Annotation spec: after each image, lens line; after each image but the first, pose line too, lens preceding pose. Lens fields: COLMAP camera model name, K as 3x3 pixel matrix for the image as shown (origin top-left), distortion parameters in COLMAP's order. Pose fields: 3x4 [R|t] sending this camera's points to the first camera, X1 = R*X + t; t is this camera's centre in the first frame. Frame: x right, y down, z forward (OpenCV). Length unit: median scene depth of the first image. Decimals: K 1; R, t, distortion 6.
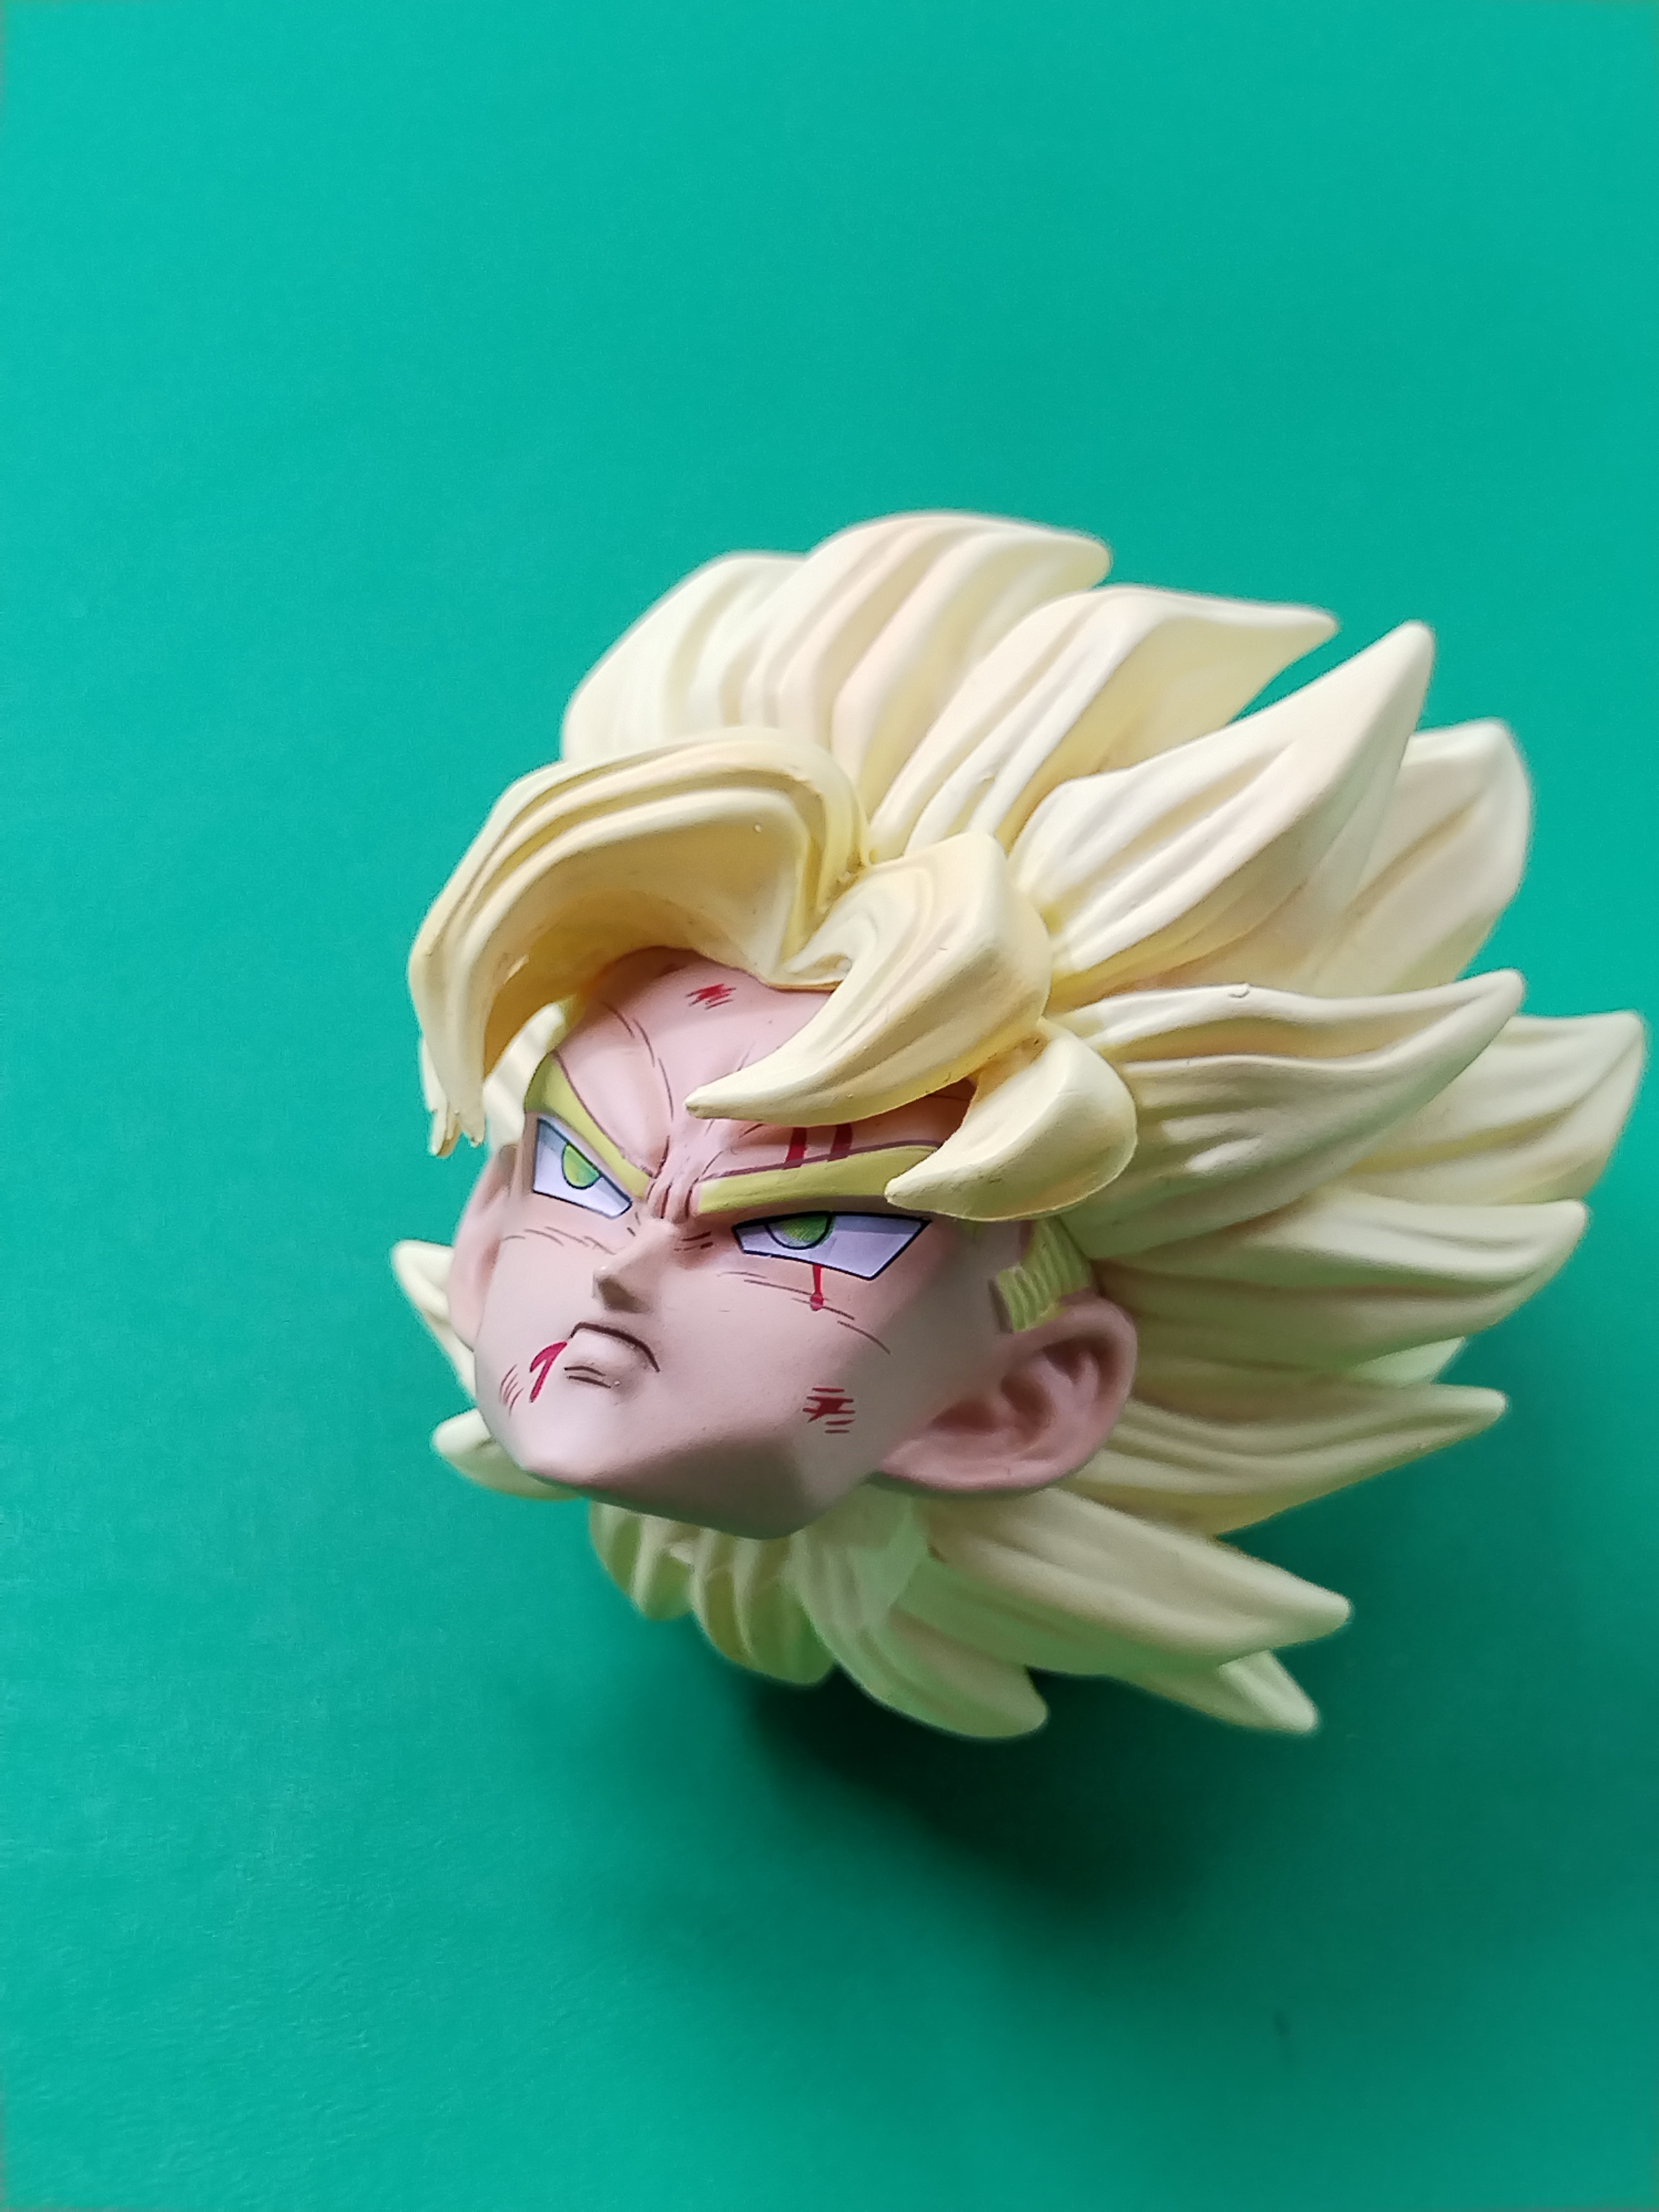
lens RADIAL K [[3276.1, 0, 829.5], [0, 3276.1, 1106.0], [0, 0, 1]] dist [0.407165, 0.007470]
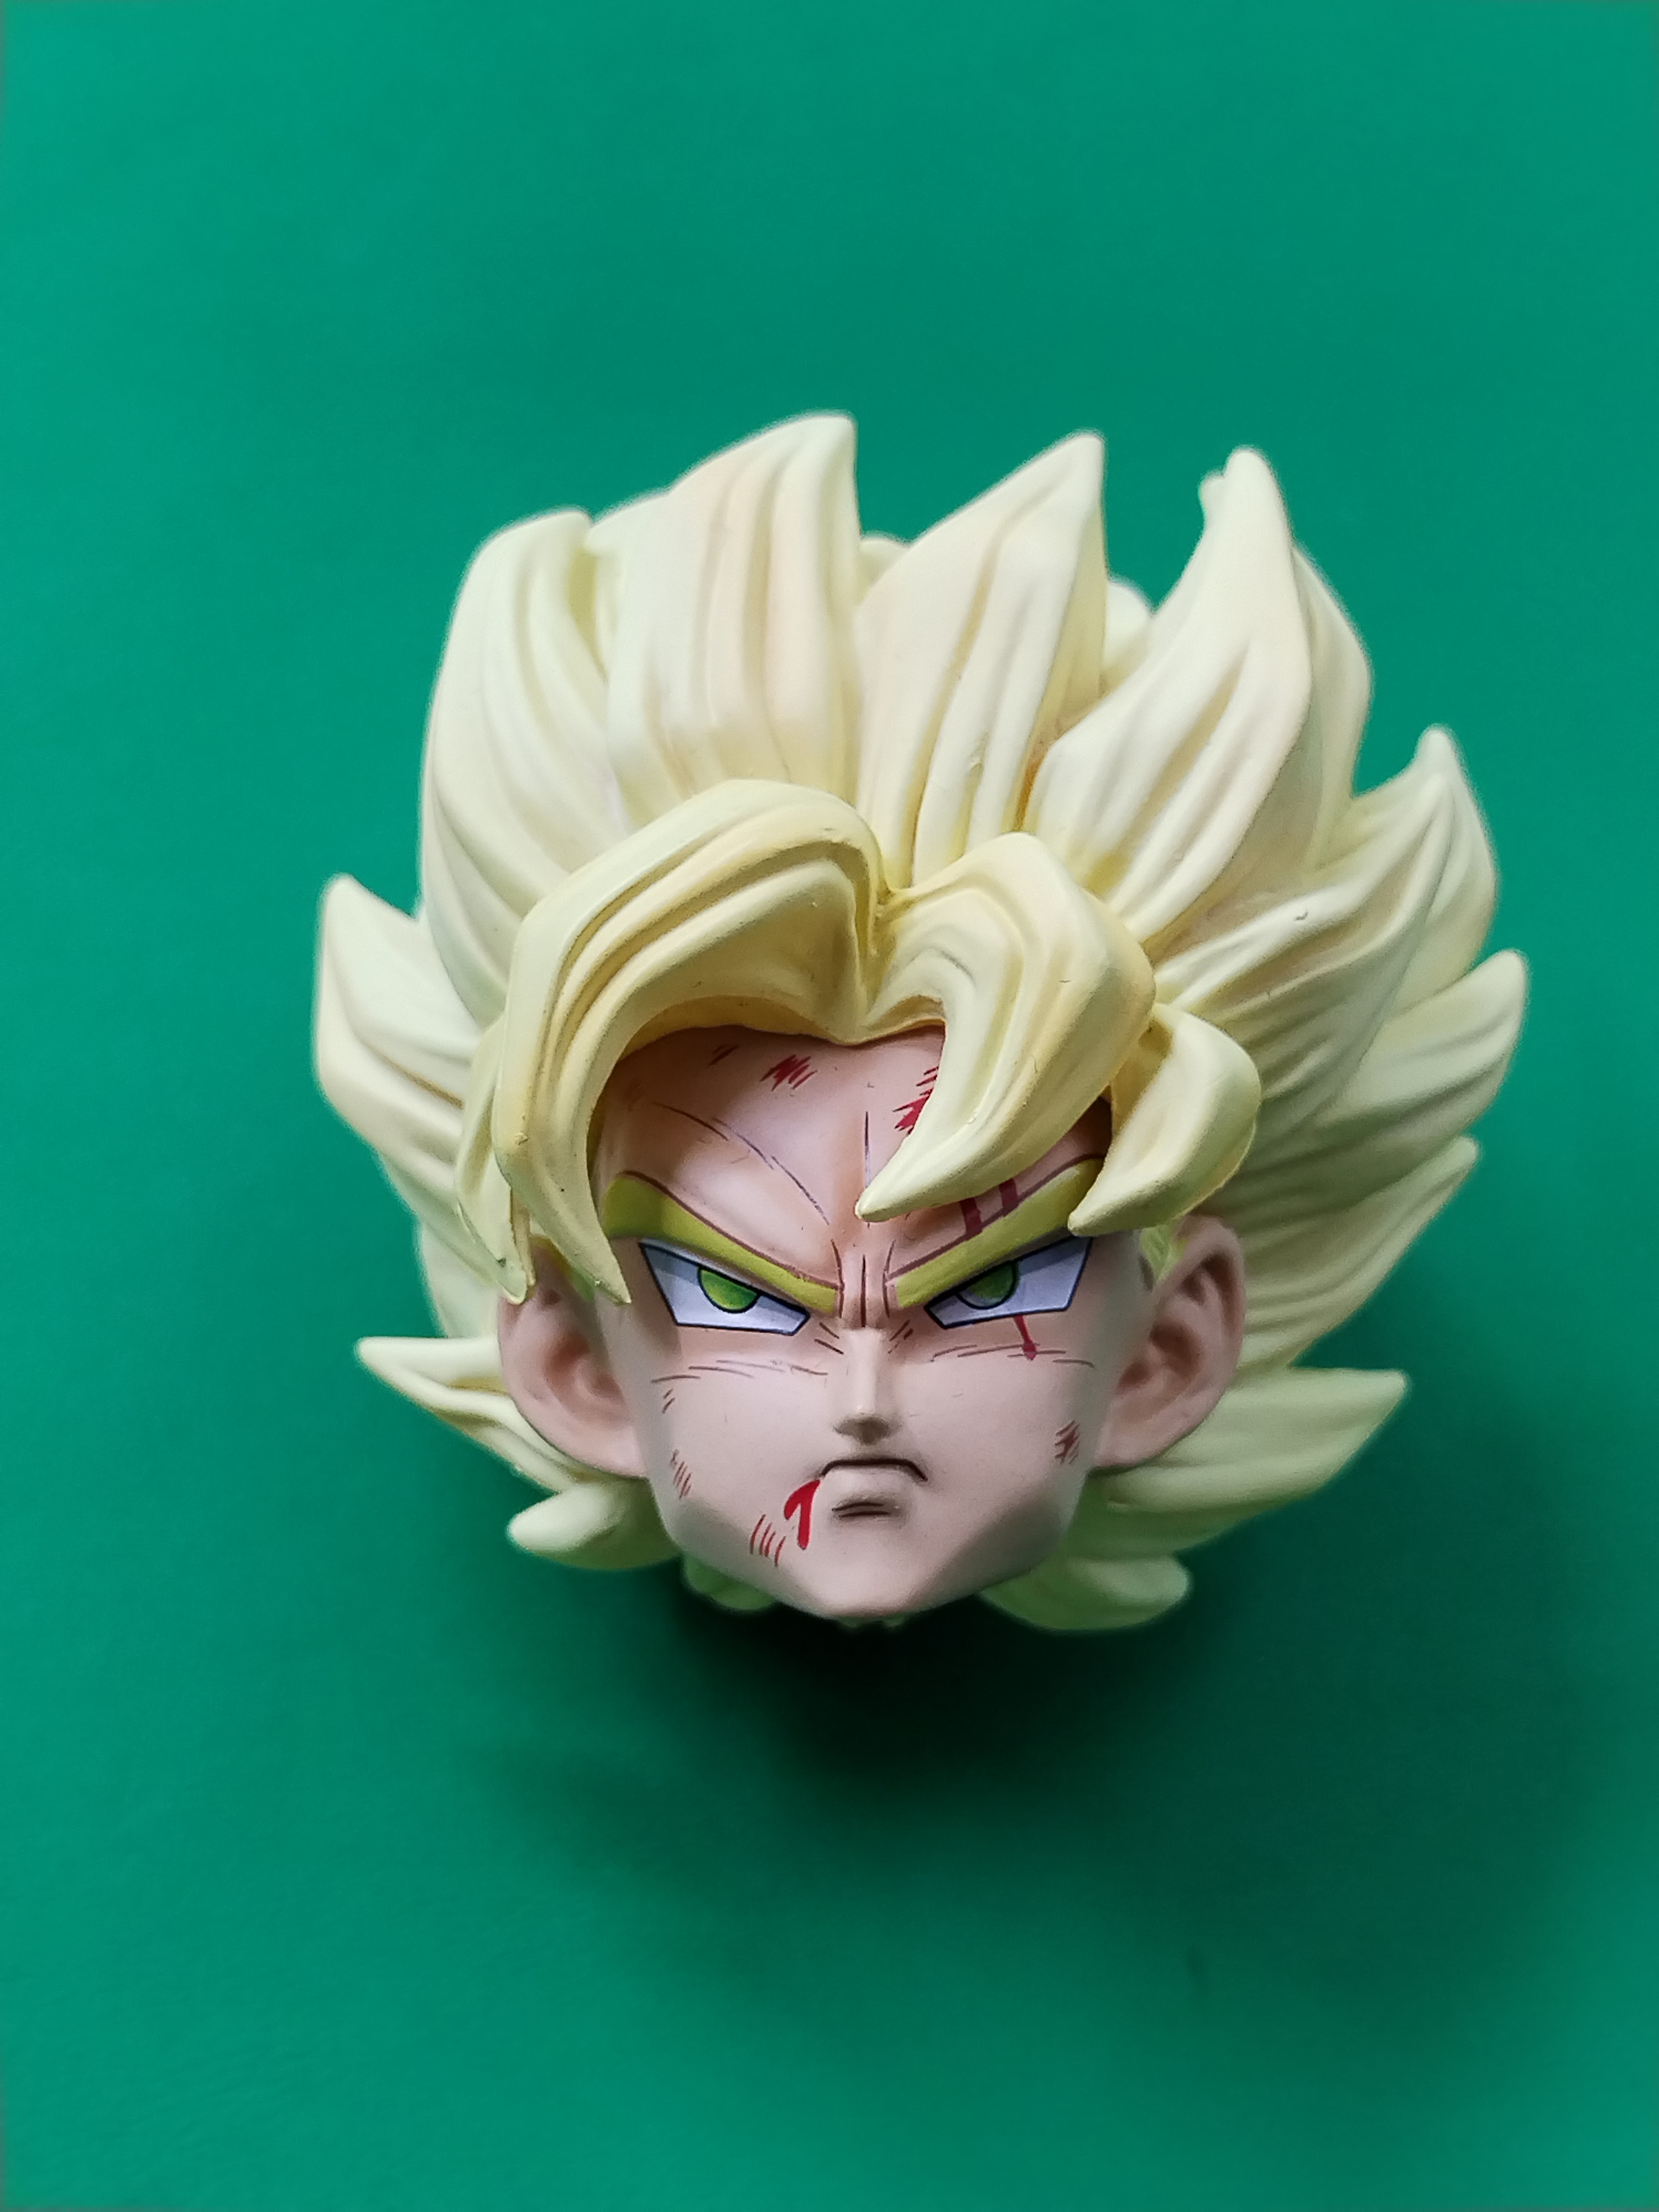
lens RADIAL K [[3276.1, 0, 829.5], [0, 3276.1, 1106.0], [0, 0, 1]] dist [0.407165, 0.007470]
pose [[0.893630, -0.334004, 0.299777, -0.322967], [0.257490, 0.928635, 0.267087, -0.283510], [-0.367592, -0.161487, 0.915859, 0.115310]]
